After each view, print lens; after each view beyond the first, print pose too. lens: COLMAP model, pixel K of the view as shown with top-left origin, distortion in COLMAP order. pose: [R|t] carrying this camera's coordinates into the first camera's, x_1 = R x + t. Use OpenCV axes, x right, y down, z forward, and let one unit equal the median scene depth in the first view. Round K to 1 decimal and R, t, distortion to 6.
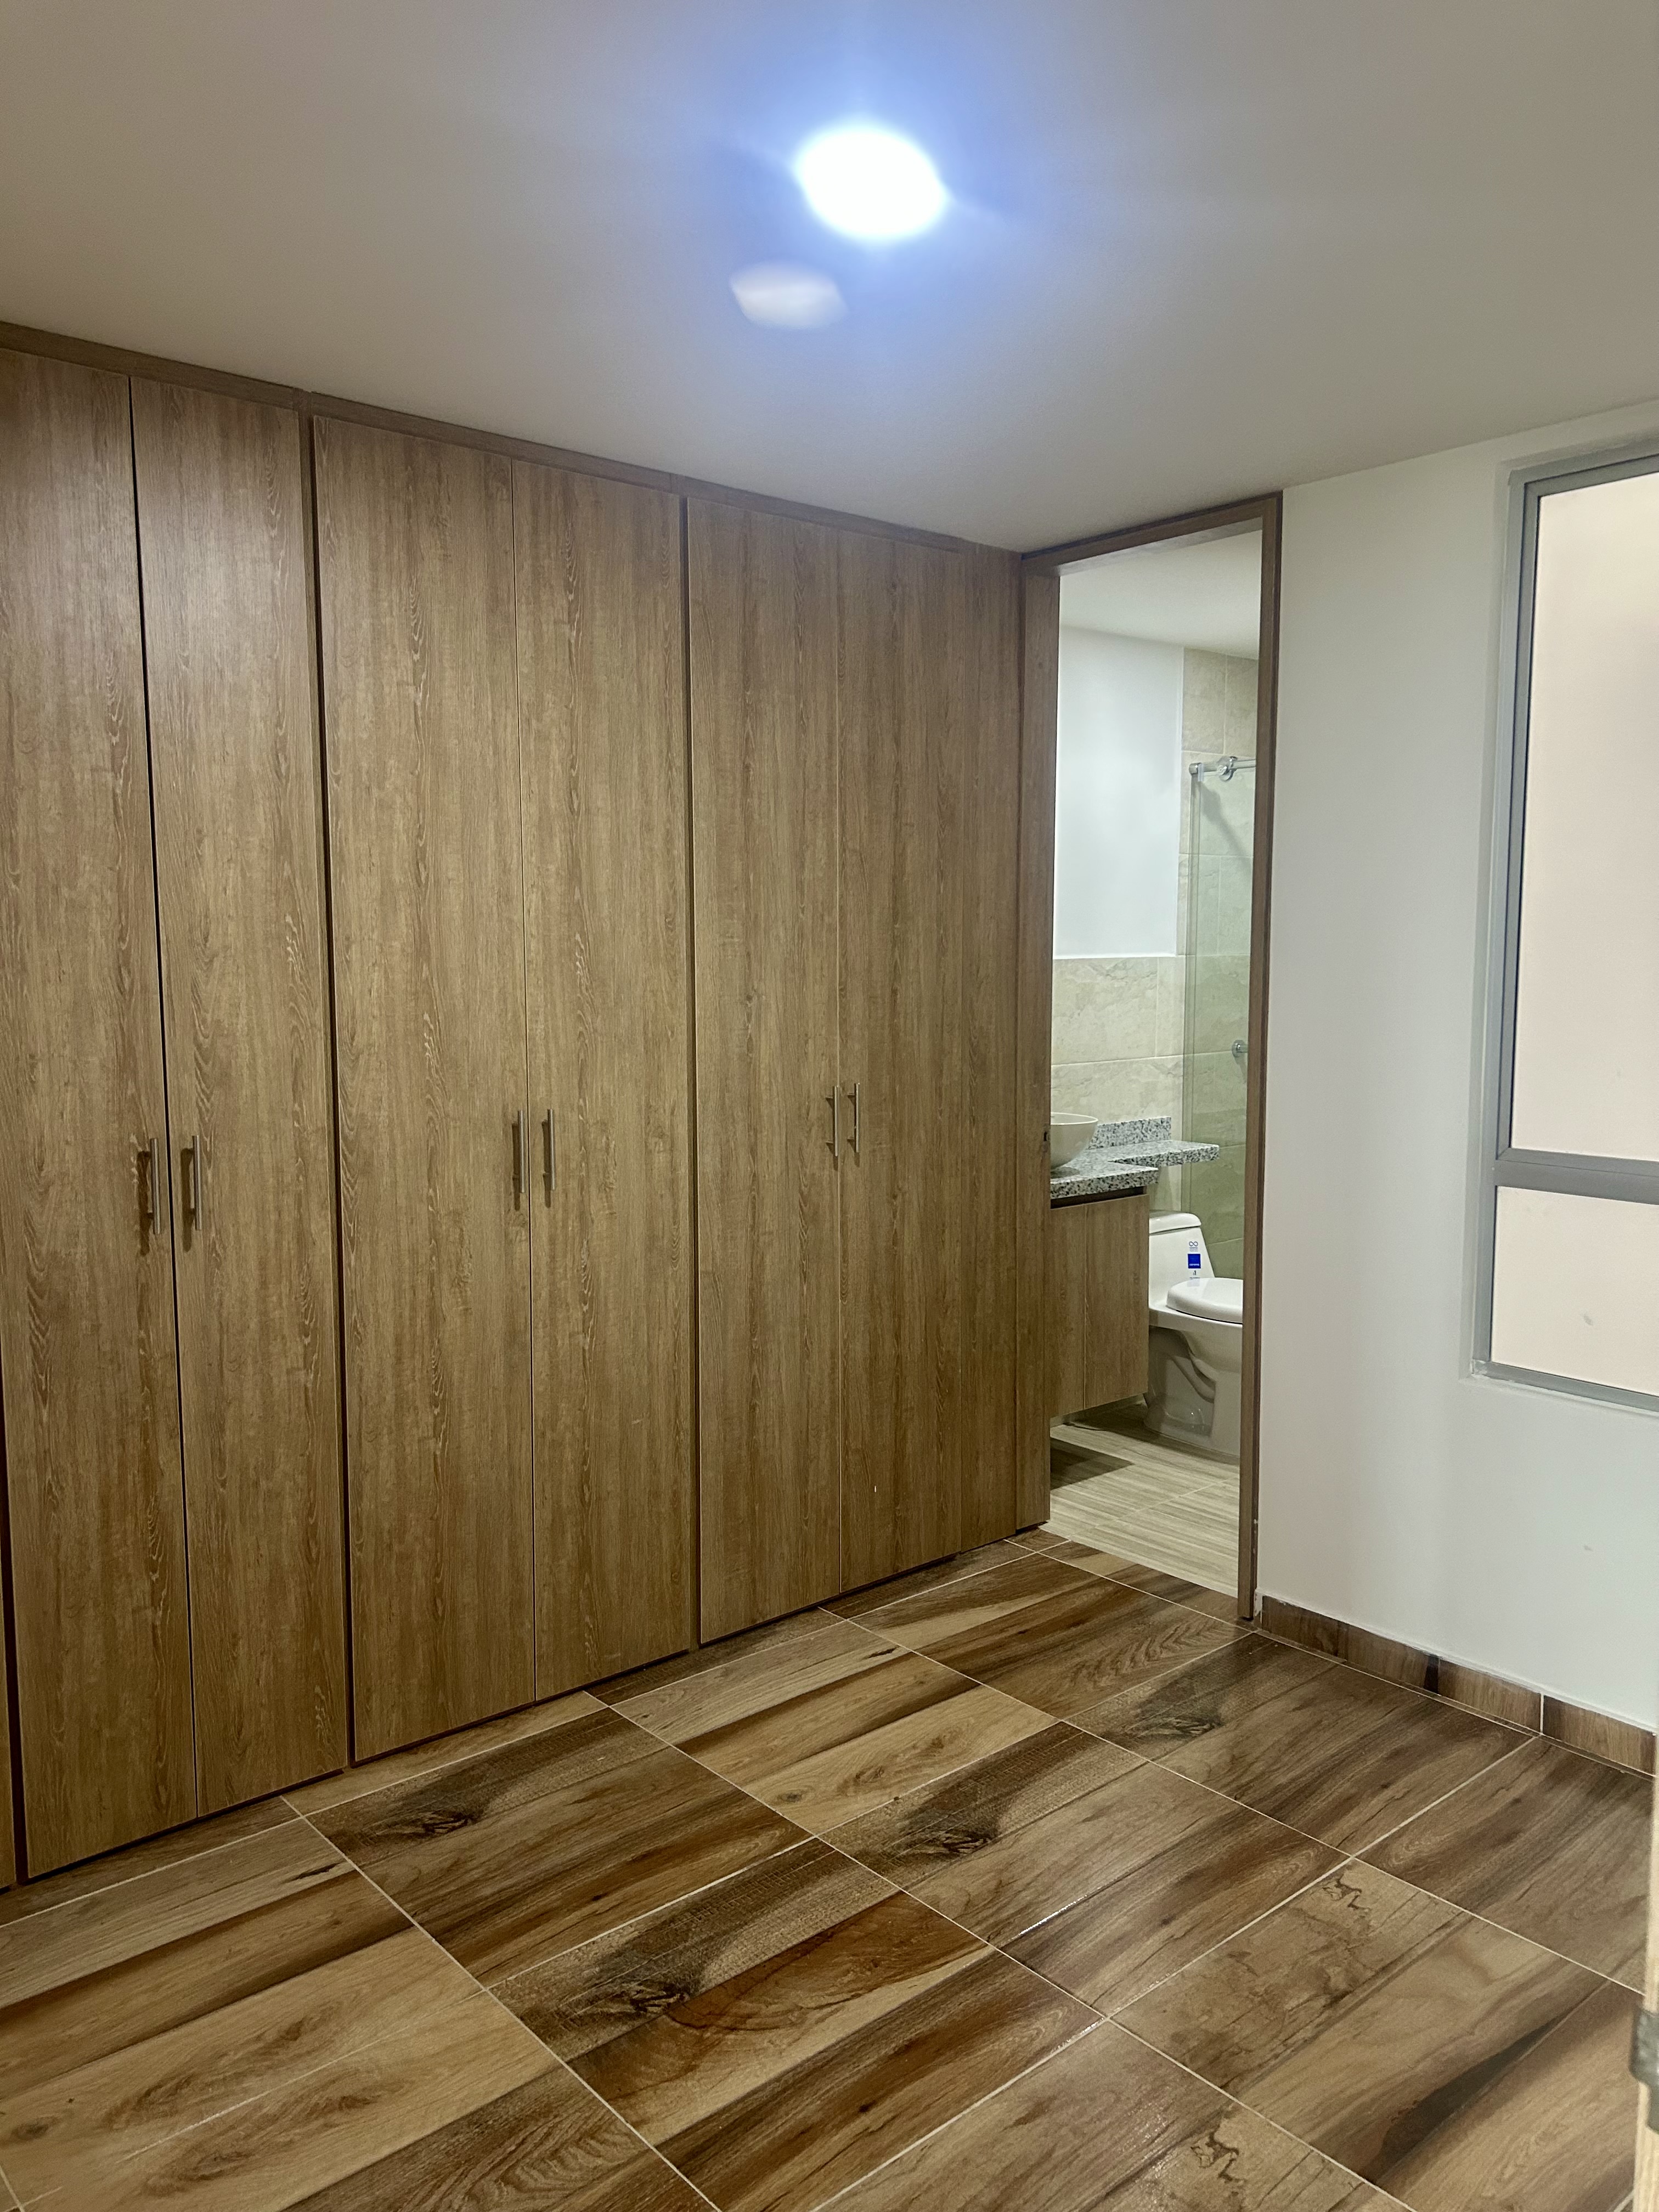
lens RADIAL K [[1644.7, 0, 814.3], [0, 1644.7, 1107.8], [0, 0, 1]] dist [0.060818, -0.071377]
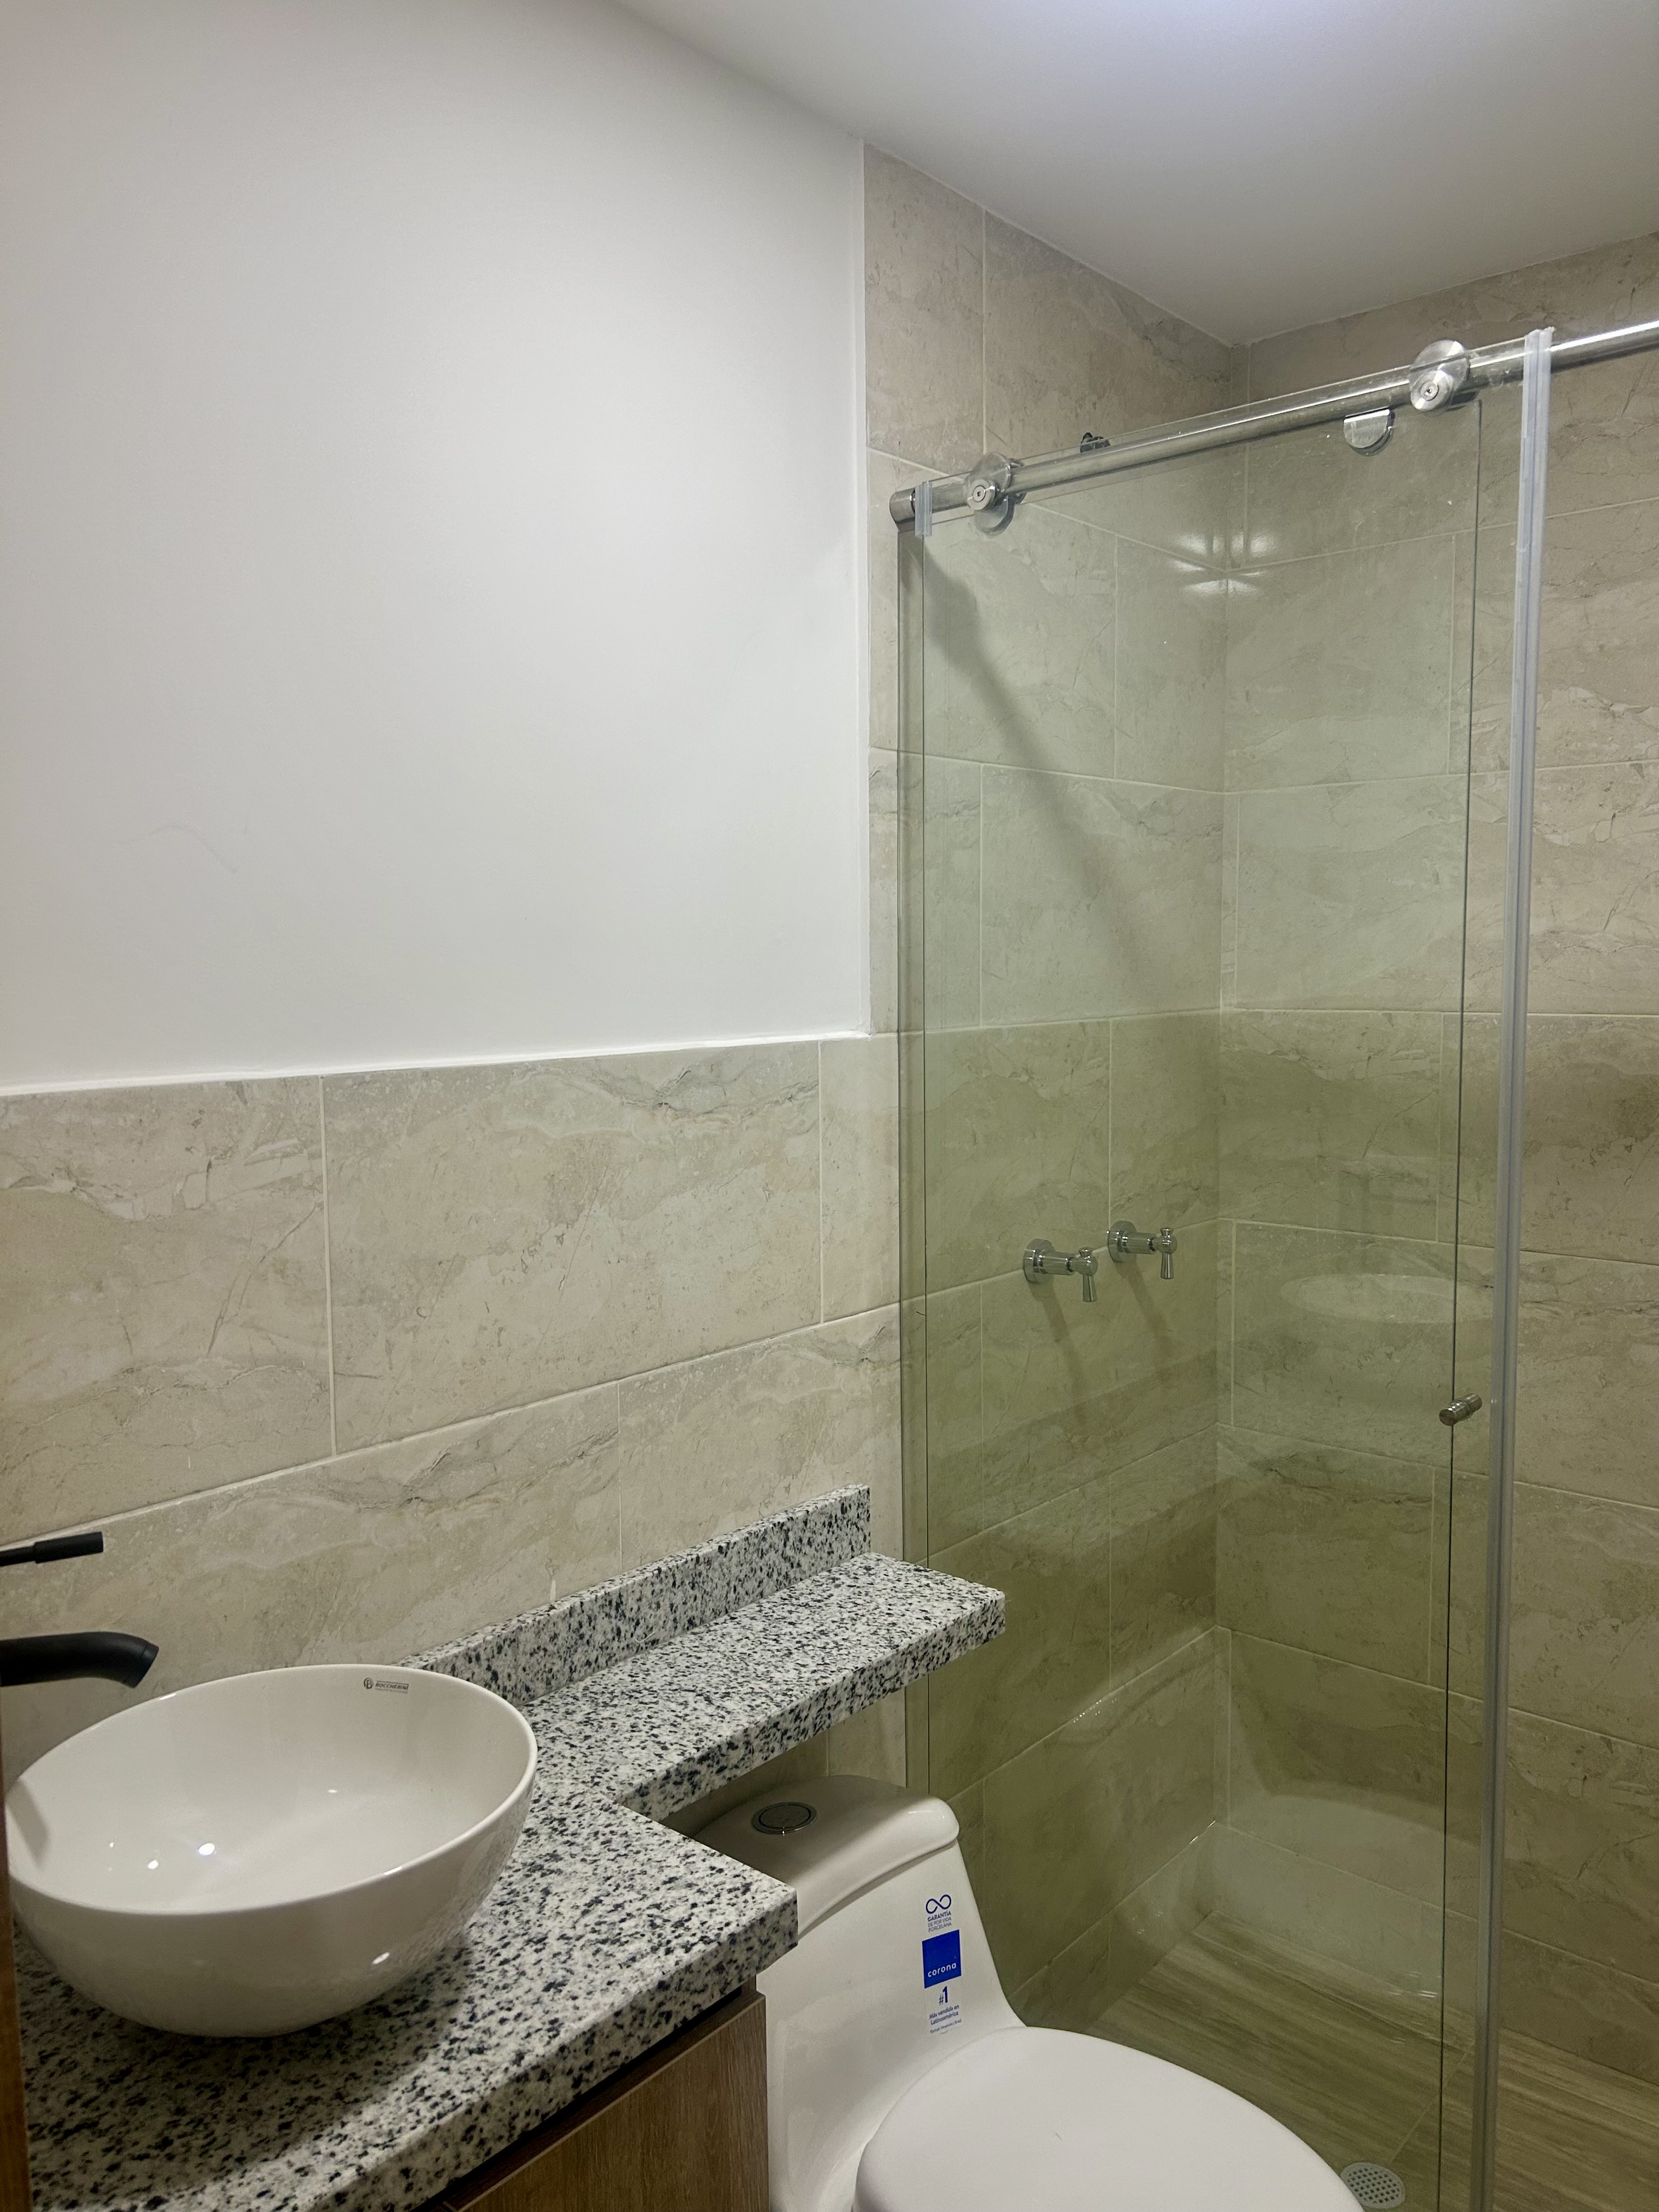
lens RADIAL K [[1644.7, 0, 814.3], [0, 1644.7, 1107.8], [0, 0, 1]] dist [0.060818, -0.071377]
pose [[0.988731, -0.023211, 0.147895, 0.237847], [0.025284, 0.999606, -0.012153, -0.111976], [-0.147555, 0.015755, 0.988928, 1.002664]]
